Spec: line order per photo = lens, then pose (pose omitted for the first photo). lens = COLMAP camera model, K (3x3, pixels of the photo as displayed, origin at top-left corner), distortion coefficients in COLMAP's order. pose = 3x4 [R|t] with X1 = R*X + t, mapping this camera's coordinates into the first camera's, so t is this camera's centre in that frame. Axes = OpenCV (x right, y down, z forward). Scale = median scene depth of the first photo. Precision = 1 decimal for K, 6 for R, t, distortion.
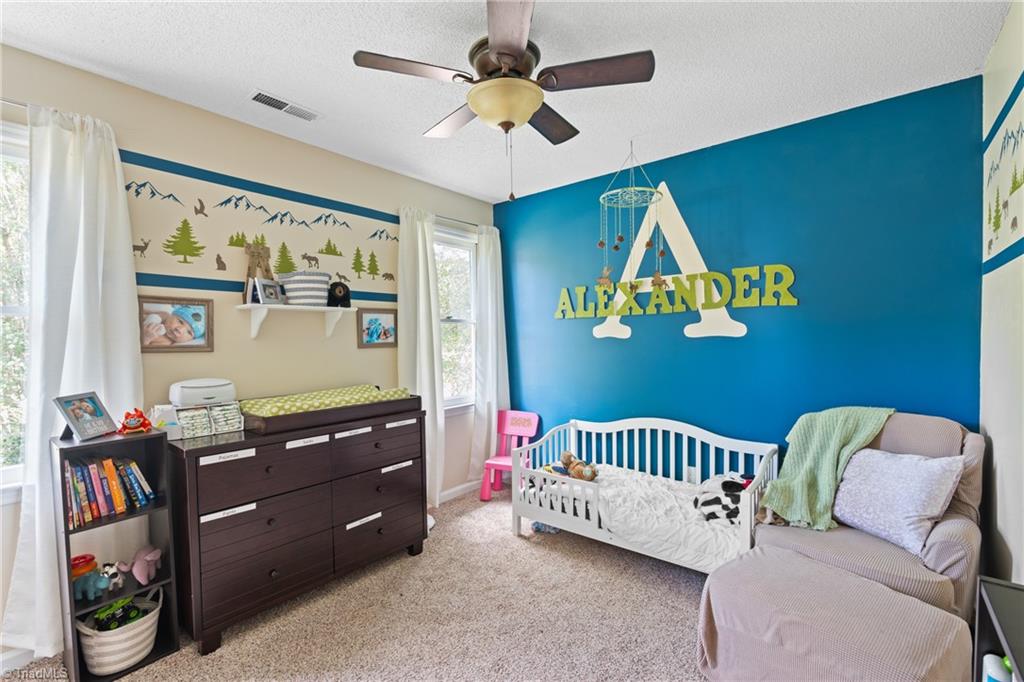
lens RADIAL K [[447.6, 0, 512.0], [0, 447.6, 341.0], [0, 0, 1]] dist [-0.001459, 0.000366]
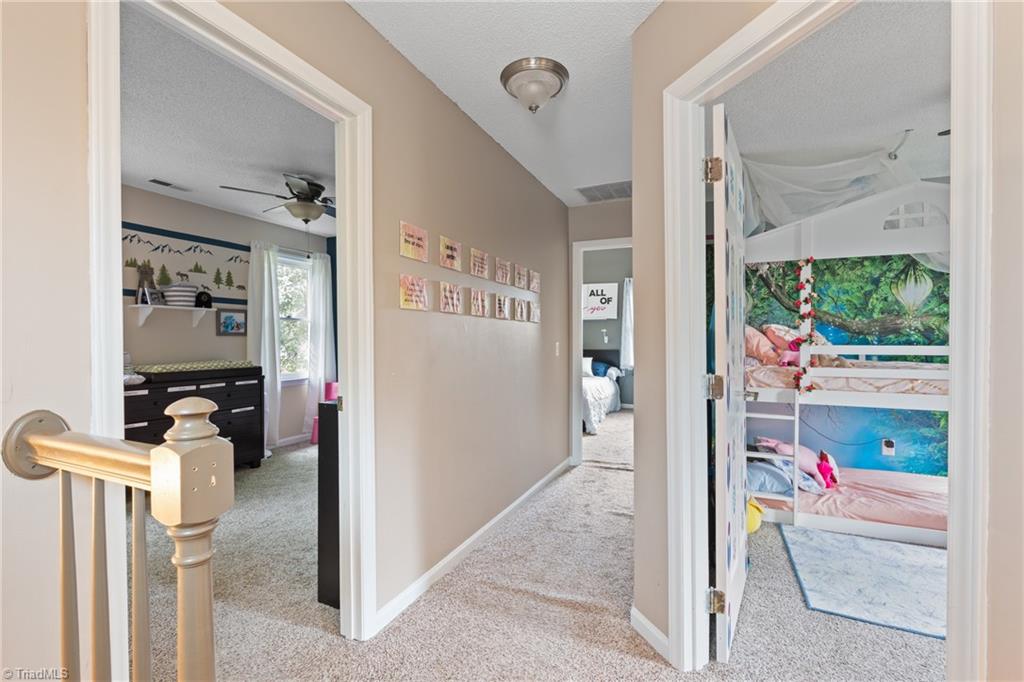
lens RADIAL K [[447.6, 0, 512.0], [0, 447.6, 341.0], [0, 0, 1]] dist [-0.001459, 0.000366]
pose [[0.966445, 0.019913, 0.256100, 0.241637], [-0.018656, 0.999799, -0.007335, 0.029187], [-0.256194, 0.002311, 0.966623, -0.741223]]
